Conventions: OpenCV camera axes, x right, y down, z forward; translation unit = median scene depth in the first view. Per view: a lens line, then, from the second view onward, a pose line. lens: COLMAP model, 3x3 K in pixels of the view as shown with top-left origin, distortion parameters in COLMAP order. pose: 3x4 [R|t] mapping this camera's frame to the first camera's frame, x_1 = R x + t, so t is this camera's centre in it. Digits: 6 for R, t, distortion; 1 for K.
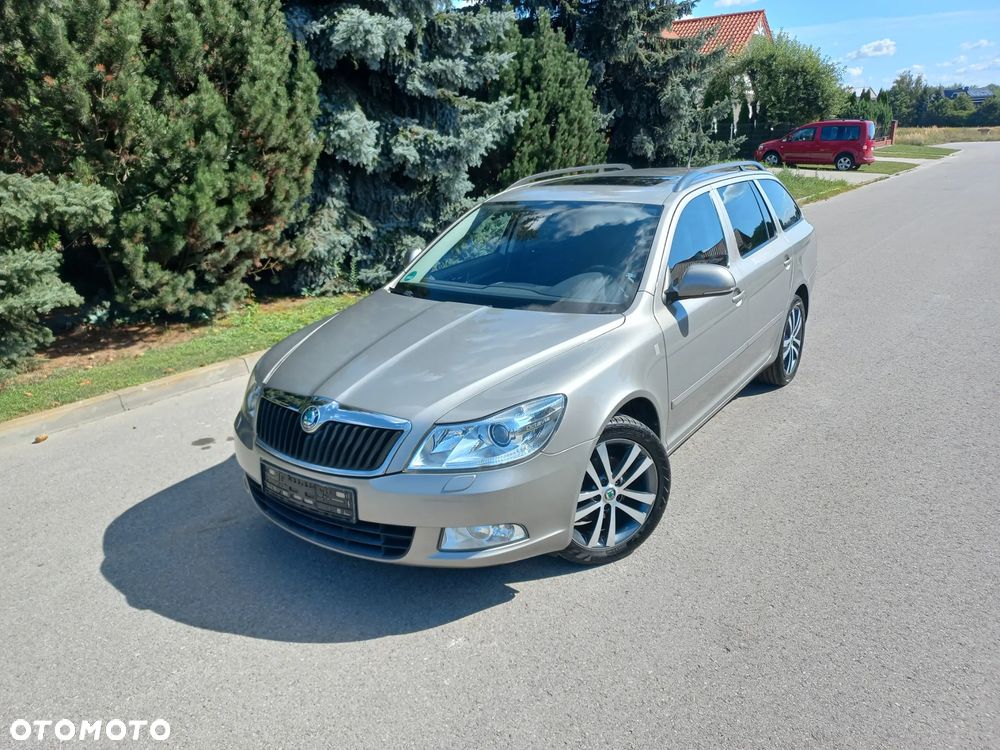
lens RADIAL K [[725.5, 0, 502.8], [0, 725.5, 379.3], [0, 0, 1]] dist [0.039967, -0.000616]
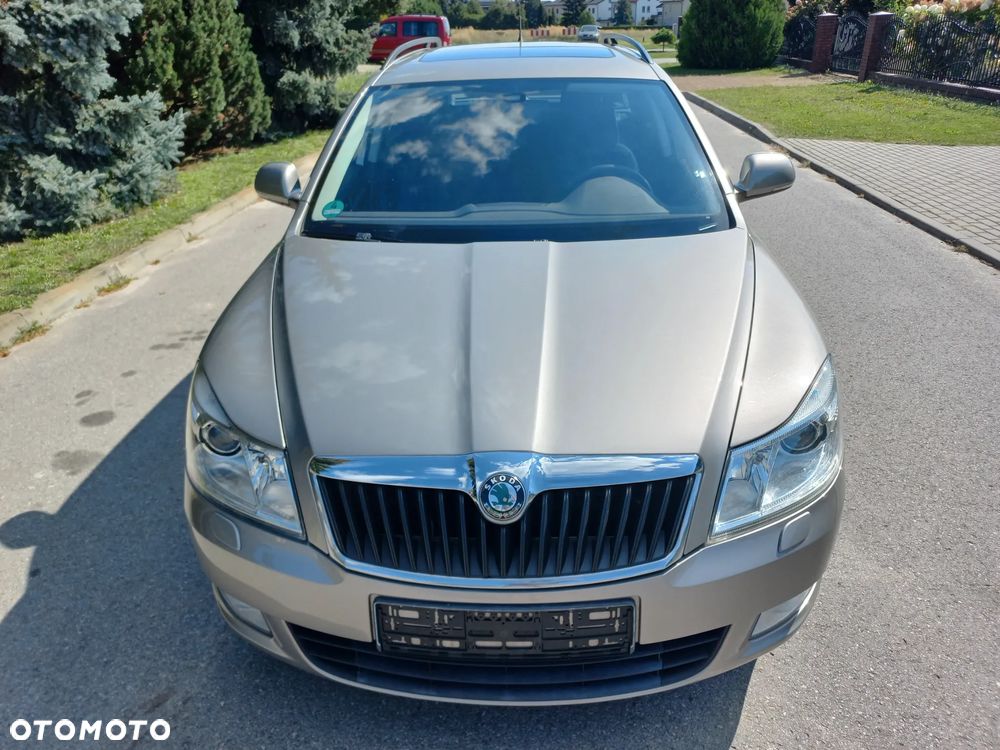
lens RADIAL K [[732.1, 0, 503.0], [0, 732.1, 379.3], [0, 0, 1]] dist [-0.010041, 0.042602]
pose [[0.840317, -0.221005, 0.494999, -0.150988], [0.160332, 0.973594, 0.162504, -0.034701], [-0.517843, -0.057191, 0.853562, 0.165483]]
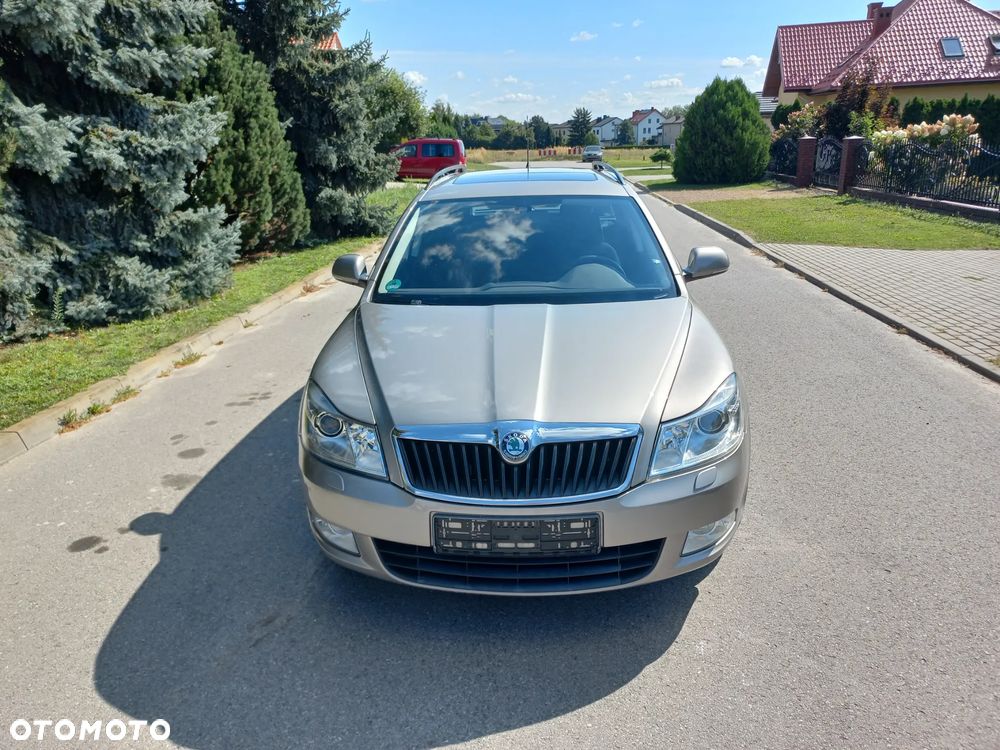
lens RADIAL K [[725.6, 0, 501.3], [0, 725.6, 372.1], [0, 0, 1]] dist [0.026347, 0.007574]
pose [[0.848778, -0.143899, 0.508793, -0.207043], [0.158620, 0.987232, 0.014600, -0.014120], [-0.504397, 0.068313, 0.860765, 0.082862]]
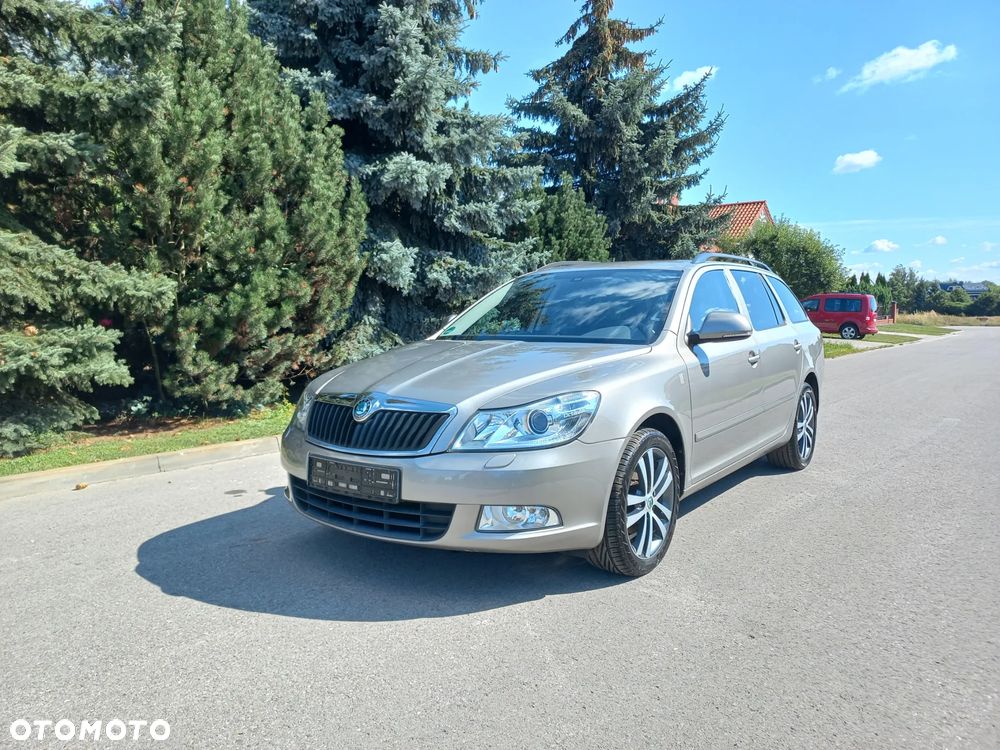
lens RADIAL K [[717.9, 0, 500.0], [0, 717.9, 375.0], [0, 0, 1]] dist [0.123282, -0.157650]
pose [[0.998900, 0.040272, -0.024016, -0.009485], [-0.044691, 0.972693, -0.227754, 0.072105], [0.014188, 0.228577, 0.973422, -0.021085]]
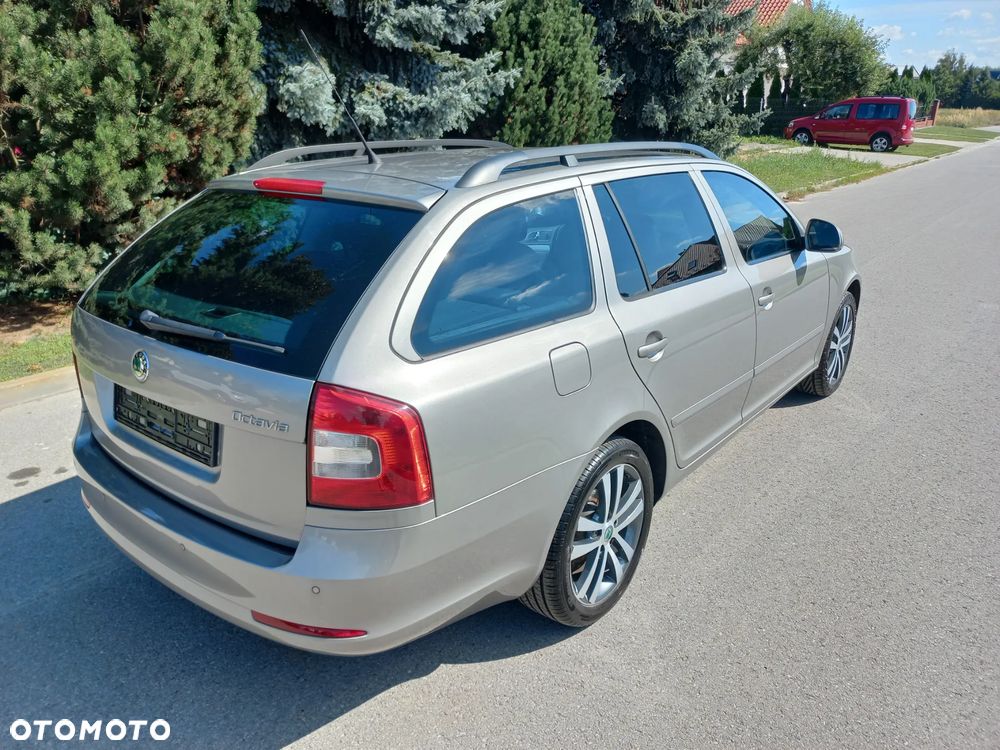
lens RADIAL K [[729.4, 0, 500.0], [0, 729.4, 375.0], [0, 0, 1]] dist [0.028166, 0.002559]
pose [[0.998769, 0.041794, -0.026731, 0.056860], [-0.040927, 0.998643, 0.032193, -0.033008], [0.028040, -0.031059, 0.999124, 0.119396]]
